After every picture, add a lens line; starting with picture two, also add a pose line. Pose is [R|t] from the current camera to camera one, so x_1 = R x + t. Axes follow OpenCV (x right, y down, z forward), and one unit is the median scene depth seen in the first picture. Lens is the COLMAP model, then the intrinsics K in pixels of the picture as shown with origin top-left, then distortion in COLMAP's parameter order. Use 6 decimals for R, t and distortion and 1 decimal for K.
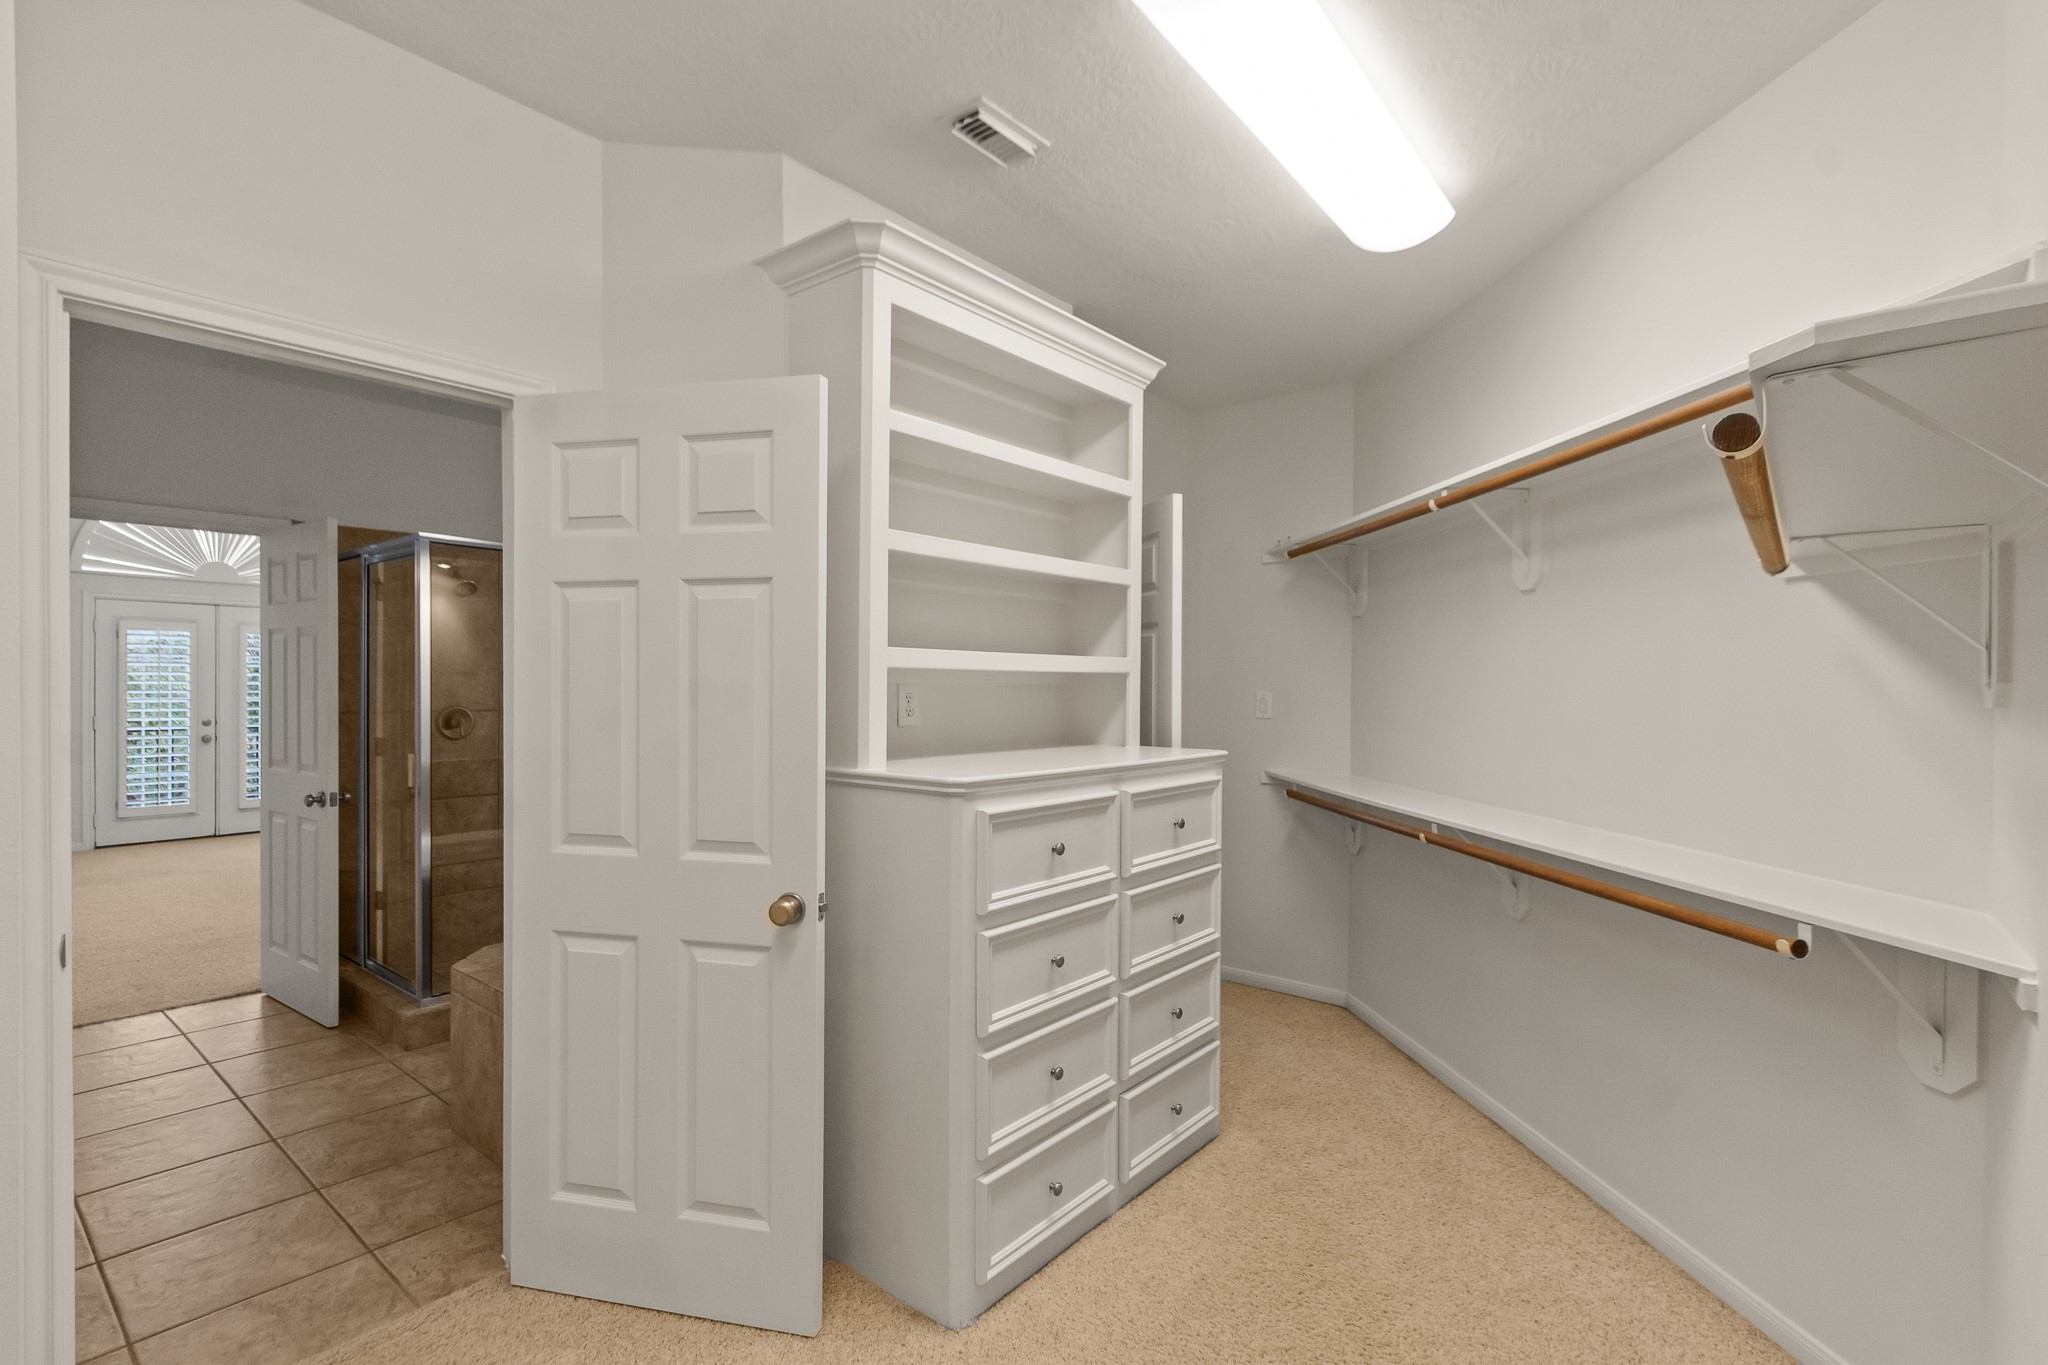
lens RADIAL K [[929.4, 0, 1005.4], [0, 929.4, 688.4], [0, 0, 1]] dist [0.002356, -0.000484]
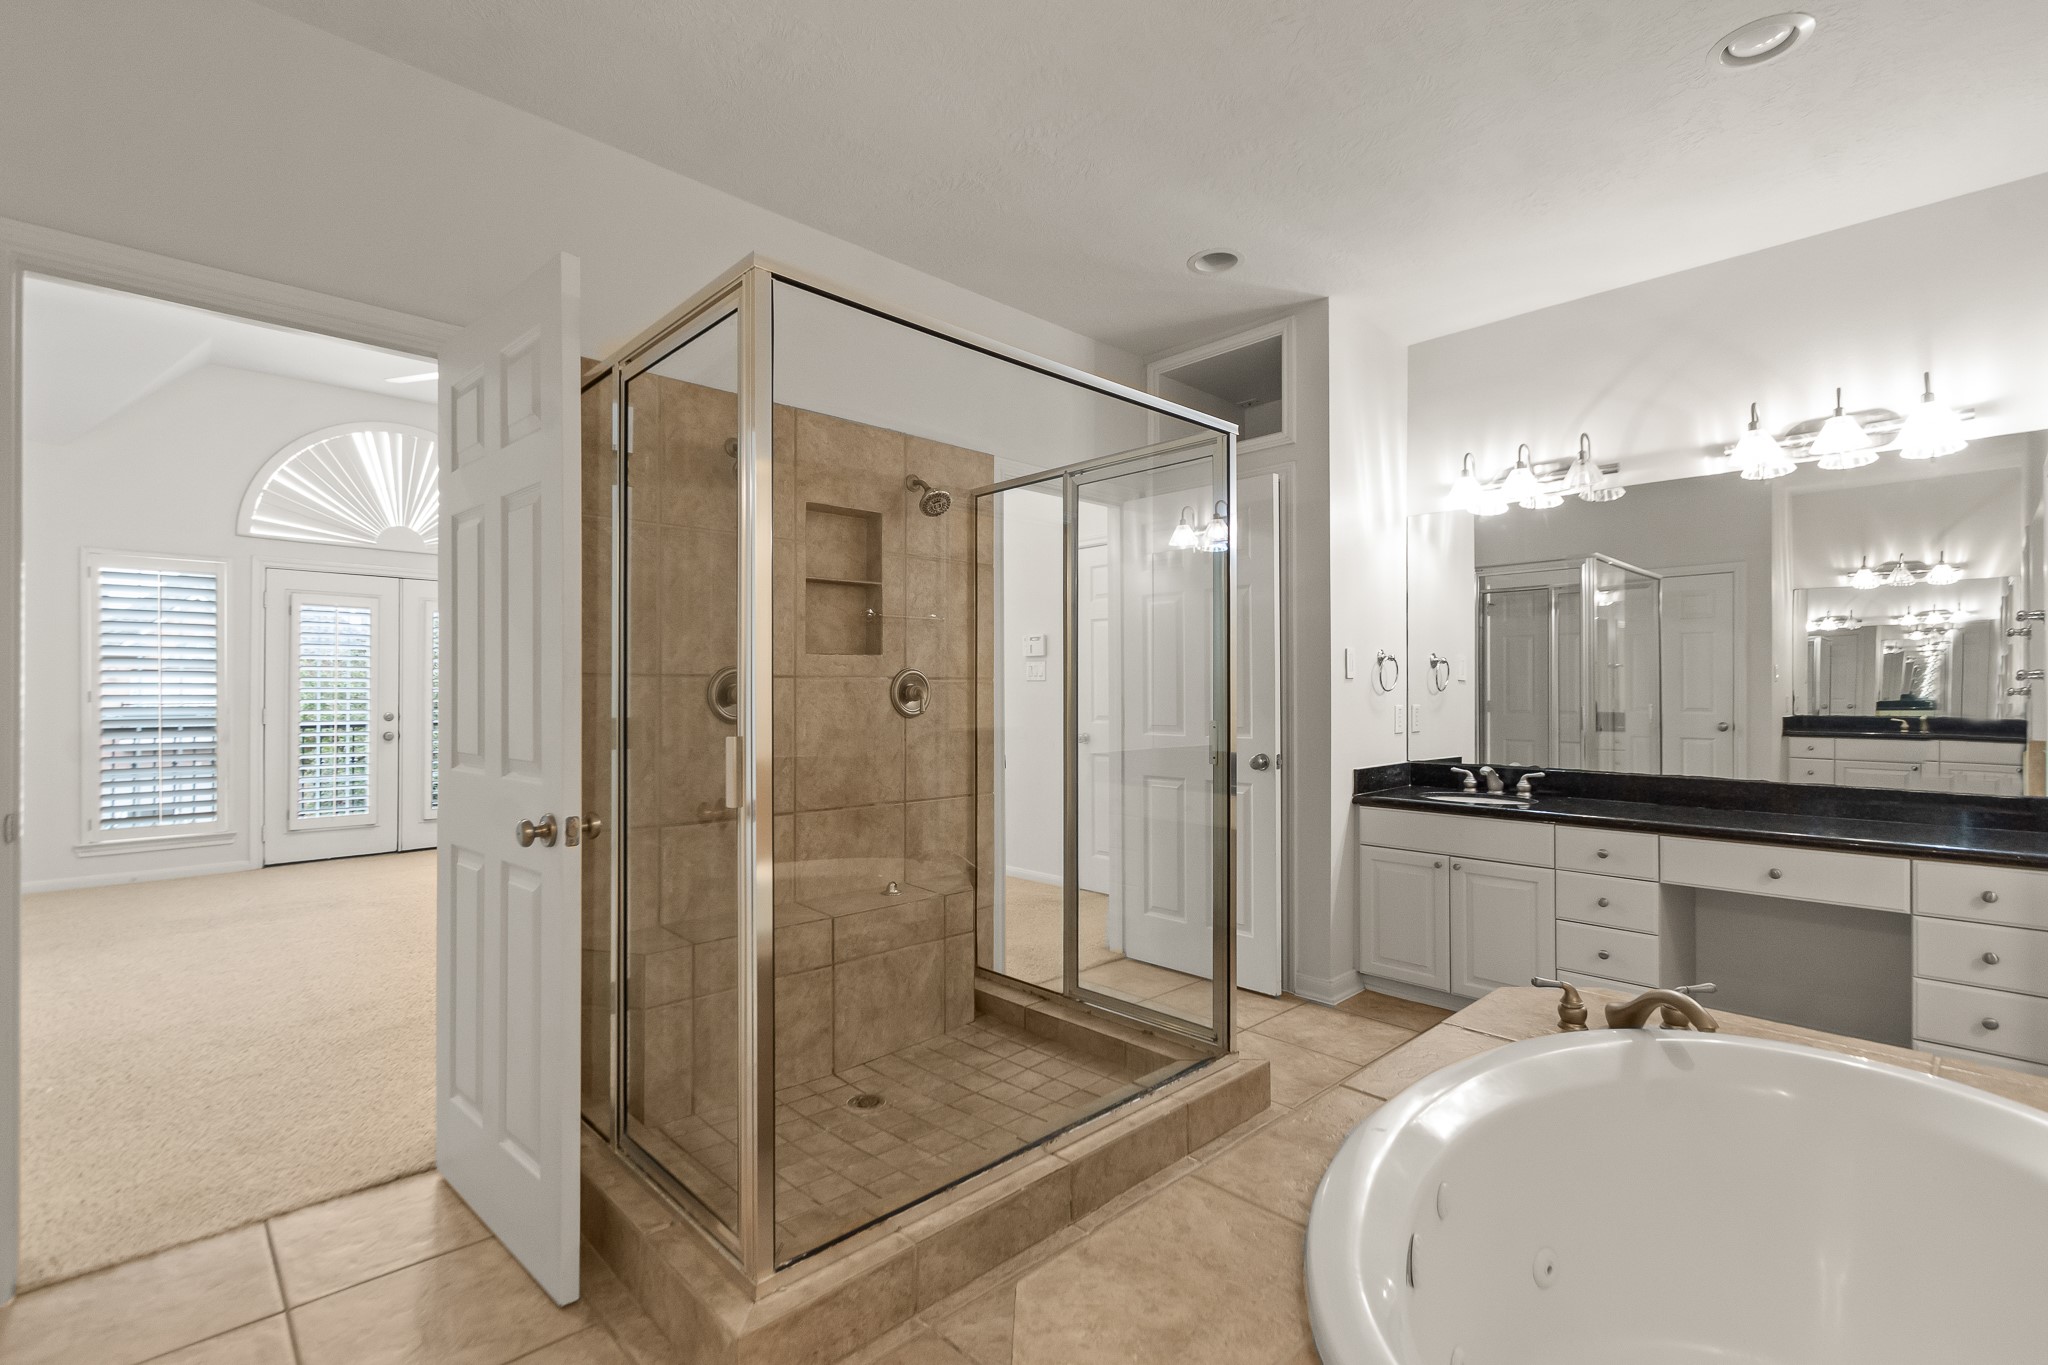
lens RADIAL K [[929.4, 0, 1038.6], [0, 929.4, 681.0], [0, 0, 1]] dist [0.002356, -0.000484]
pose [[0.993633, -0.007610, -0.112406, -0.372899], [0.005834, 0.999853, -0.016119, 0.043936], [0.112512, 0.015361, 0.993532, 0.477338]]
